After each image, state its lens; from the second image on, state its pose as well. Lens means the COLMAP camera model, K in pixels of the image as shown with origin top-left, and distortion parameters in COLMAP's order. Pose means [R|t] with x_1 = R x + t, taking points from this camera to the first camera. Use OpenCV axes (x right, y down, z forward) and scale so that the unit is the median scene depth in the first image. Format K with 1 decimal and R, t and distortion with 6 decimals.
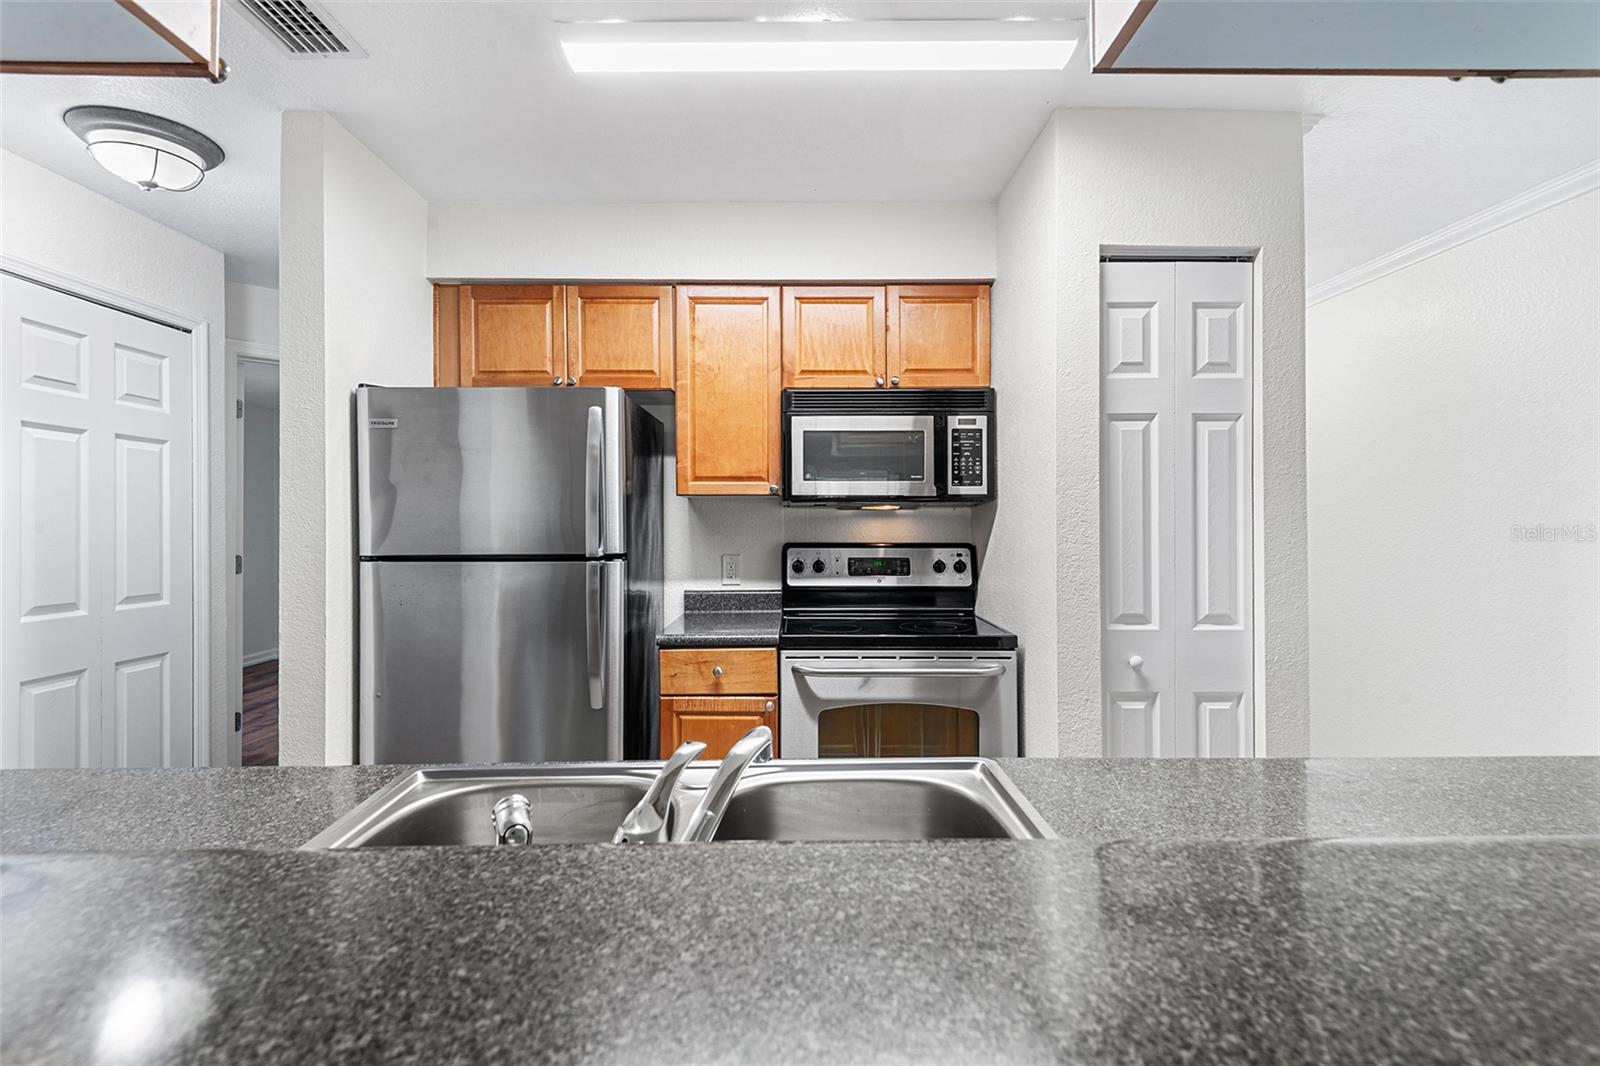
lens RADIAL K [[736.4, 0, 798.2], [0, 736.4, 524.7], [0, 0, 1]] dist [0.001578, 0.000120]
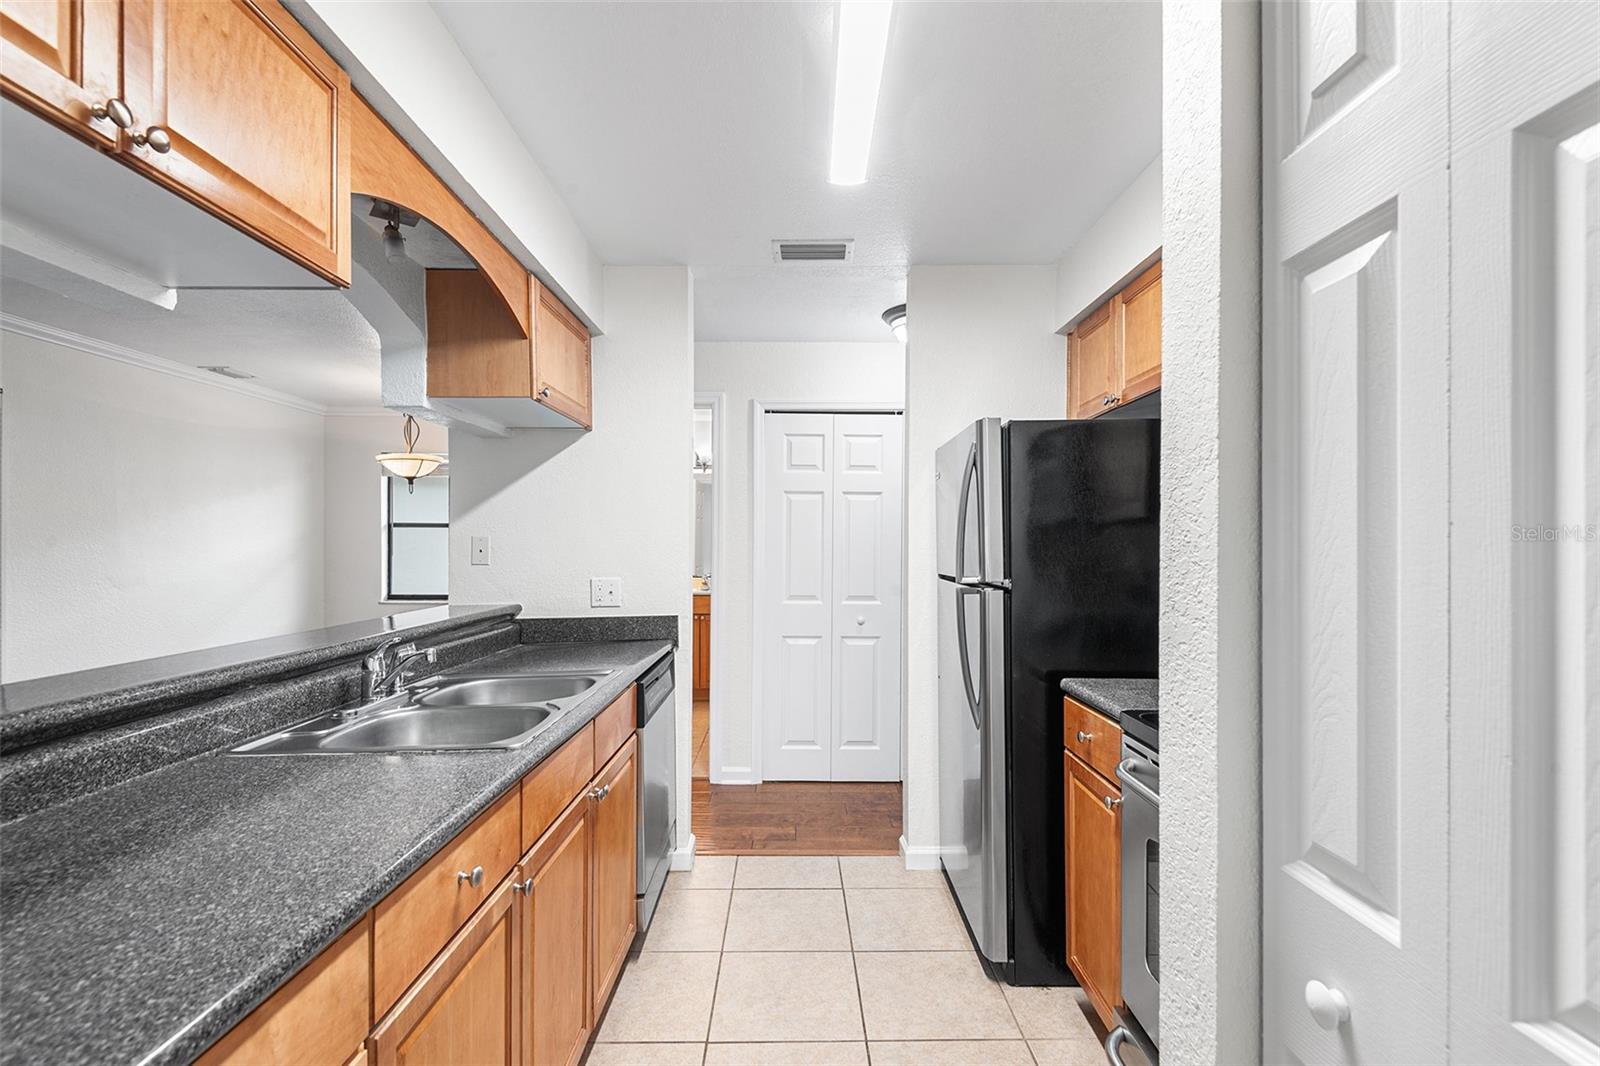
lens RADIAL K [[736.4, 0, 798.4], [0, 736.4, 542.4], [0, 0, 1]] dist [0.001578, 0.000120]
pose [[-0.012724, -0.009055, -0.999878, 0.876414], [-0.003866, 0.999952, -0.009006, -0.012685], [0.999912, 0.003751, -0.012759, 0.862917]]
